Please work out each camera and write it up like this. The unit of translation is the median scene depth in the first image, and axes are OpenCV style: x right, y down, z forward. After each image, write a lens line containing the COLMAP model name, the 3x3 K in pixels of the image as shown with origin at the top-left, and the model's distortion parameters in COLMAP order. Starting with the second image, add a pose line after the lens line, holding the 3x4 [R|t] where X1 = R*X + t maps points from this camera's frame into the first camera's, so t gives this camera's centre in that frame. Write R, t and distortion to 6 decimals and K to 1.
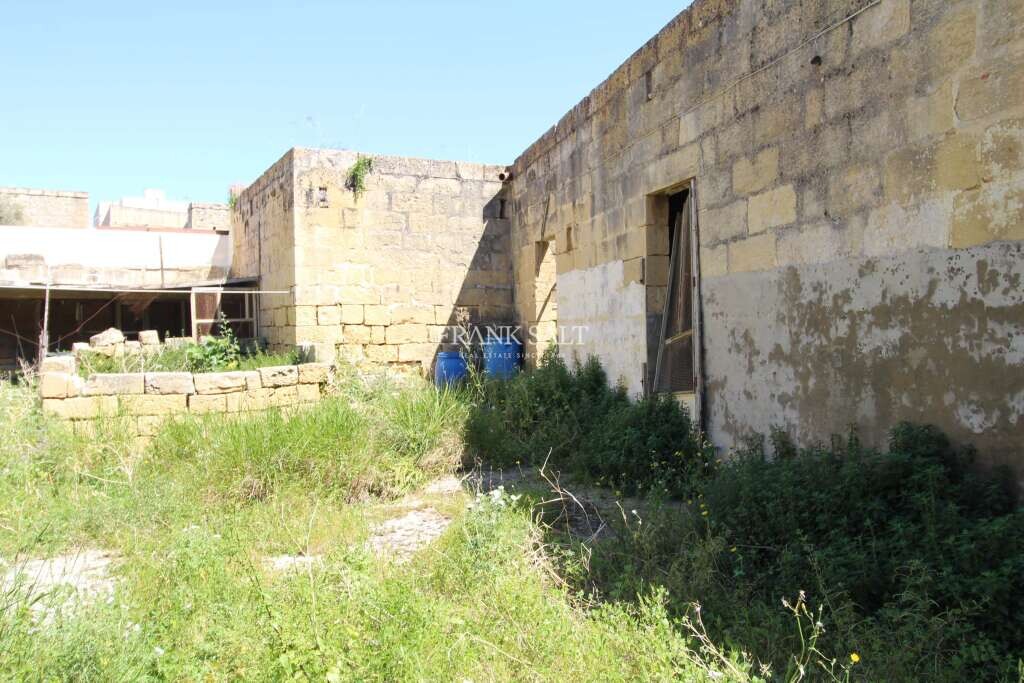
lens RADIAL K [[791.3, 0, 493.9], [0, 791.3, 330.0], [0, 0, 1]] dist [0.007815, -0.005194]
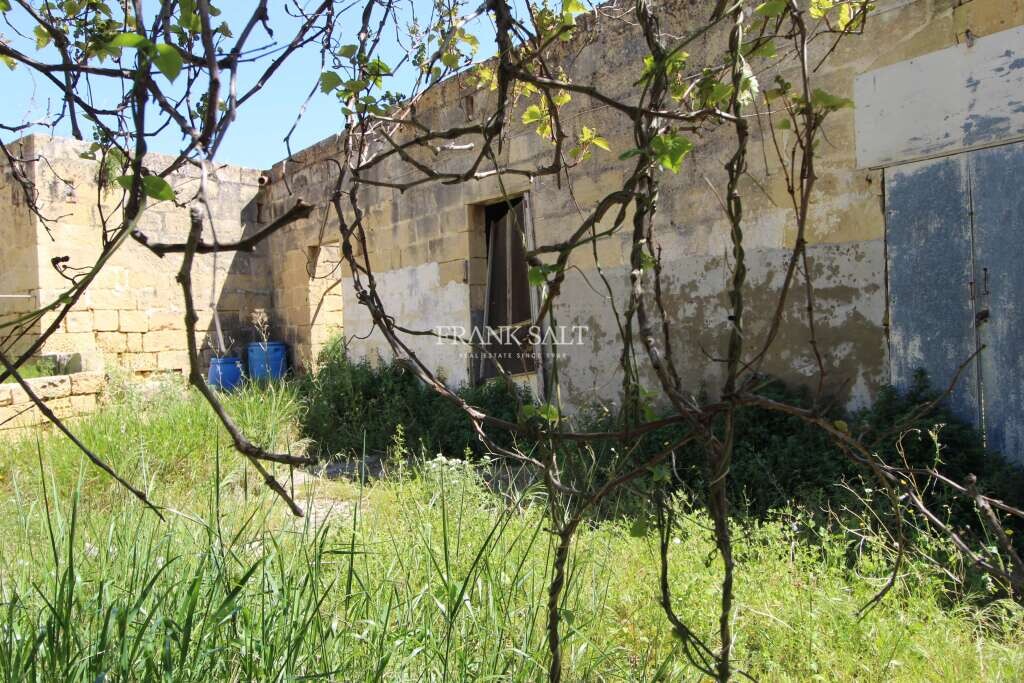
lens RADIAL K [[791.3, 0, 493.9], [0, 791.3, 330.0], [0, 0, 1]] dist [0.007815, -0.005194]
pose [[0.908493, -0.019253, 0.417456, -0.231083], [0.026622, 0.999575, -0.011836, 0.021352], [-0.417051, 0.021867, 0.908620, -0.034335]]
